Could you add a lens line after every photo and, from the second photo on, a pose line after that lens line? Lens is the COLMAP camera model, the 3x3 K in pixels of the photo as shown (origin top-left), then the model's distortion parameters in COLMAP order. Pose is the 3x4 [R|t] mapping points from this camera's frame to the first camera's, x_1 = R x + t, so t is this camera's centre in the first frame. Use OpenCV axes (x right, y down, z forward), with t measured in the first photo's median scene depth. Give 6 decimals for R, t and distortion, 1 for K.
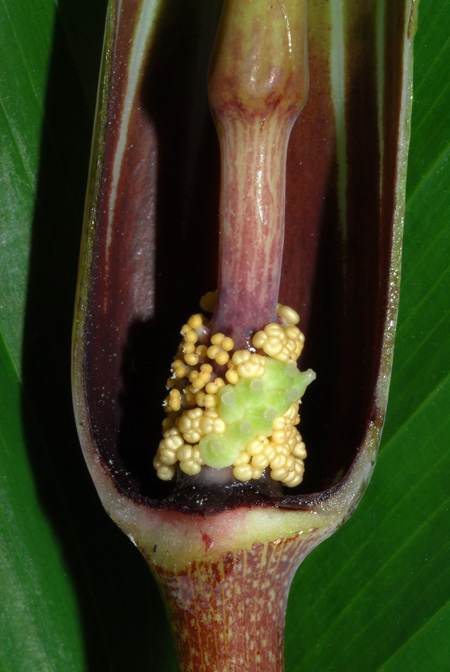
lens RADIAL K [[2967.7, 0, 224.4], [0, 2967.7, 335.8], [0, 0, 1]] dist [0.200069, 0.000000]
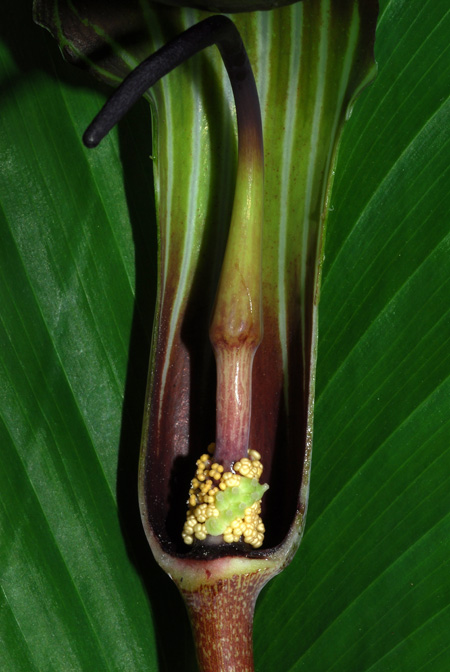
lens RADIAL K [[2967.7, 0, 225.2], [0, 2967.7, 336.1], [0, 0, 1]] dist [0.200069, 0.000000]
pose [[0.997543, -0.008689, -0.069517, 0.133758], [0.001079, 0.994067, -0.108768, 0.121952], [0.070050, 0.108426, 0.991633, -0.852984]]
